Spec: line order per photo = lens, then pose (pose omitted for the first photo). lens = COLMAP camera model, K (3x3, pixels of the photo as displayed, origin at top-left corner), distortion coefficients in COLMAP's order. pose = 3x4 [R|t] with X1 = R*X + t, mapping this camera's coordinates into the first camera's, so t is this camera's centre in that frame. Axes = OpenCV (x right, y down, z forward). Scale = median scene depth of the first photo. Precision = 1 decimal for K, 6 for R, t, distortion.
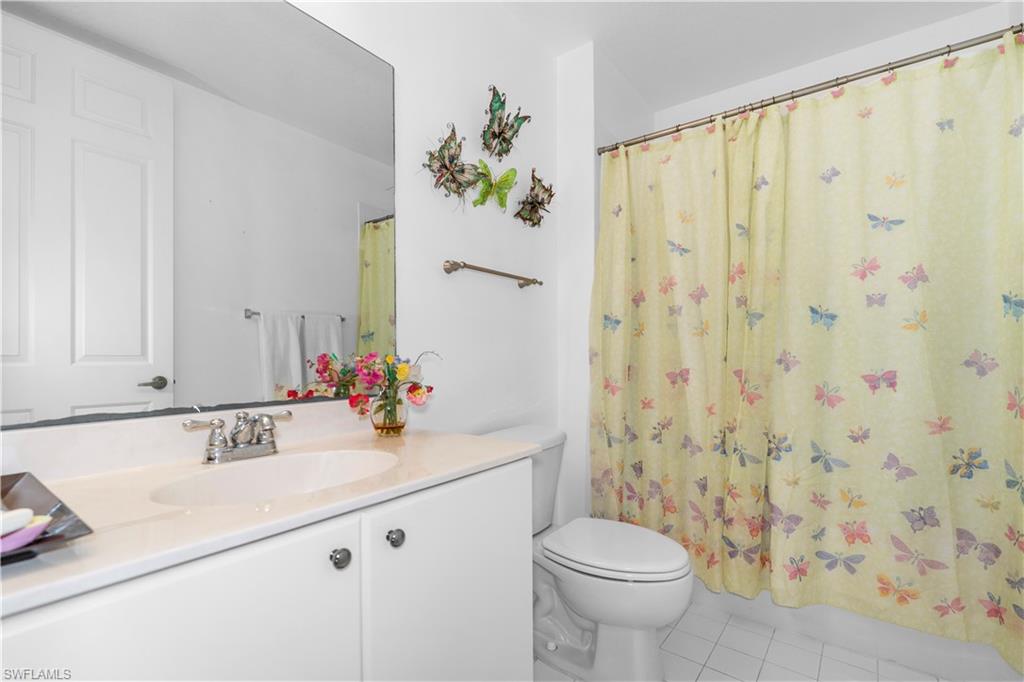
lens RADIAL K [[480.8, 0, 512.0], [0, 480.8, 341.0], [0, 0, 1]] dist [-0.001453, -0.000070]
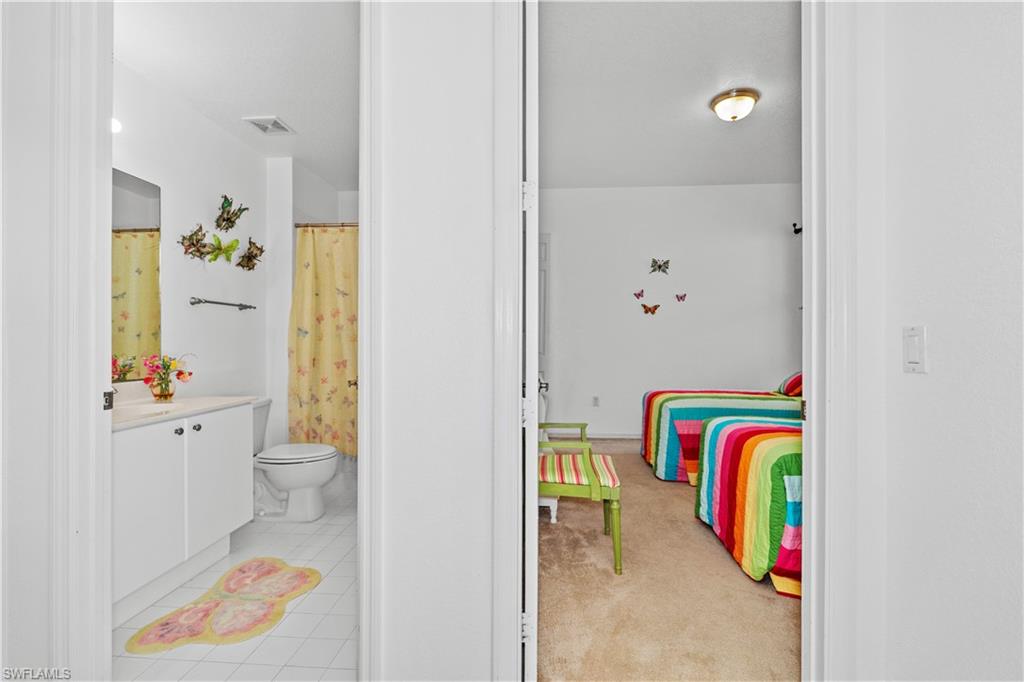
lens RADIAL K [[480.8, 0, 512.0], [0, 480.8, 341.0], [0, 0, 1]] dist [-0.001453, -0.000070]
pose [[0.842583, 0.002105, 0.538562, -0.086244], [-0.014840, 0.999703, 0.019310, -0.057746], [-0.538361, -0.024262, 0.842365, -0.875316]]
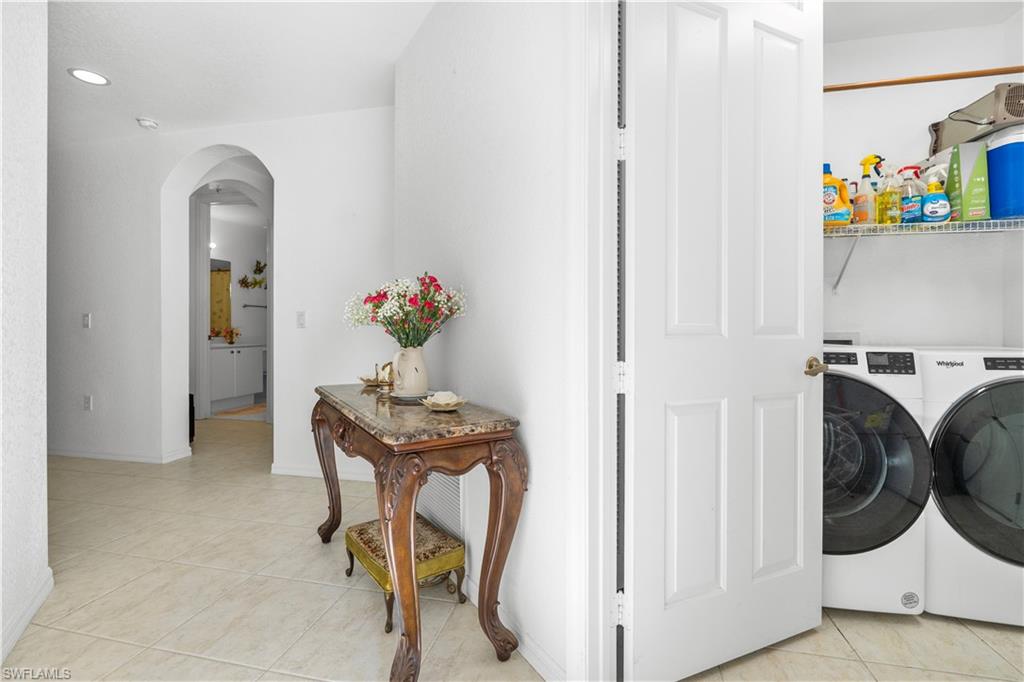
lens RADIAL K [[464.9, 0, 512.7], [0, 464.9, 324.4], [0, 0, 1]] dist [-0.000161, 0.000019]
pose [[0.913969, -0.000407, 0.405784, 0.301327], [-0.007770, 0.999799, 0.018503, -0.076679], [-0.405710, -0.020064, 0.913782, -3.057800]]
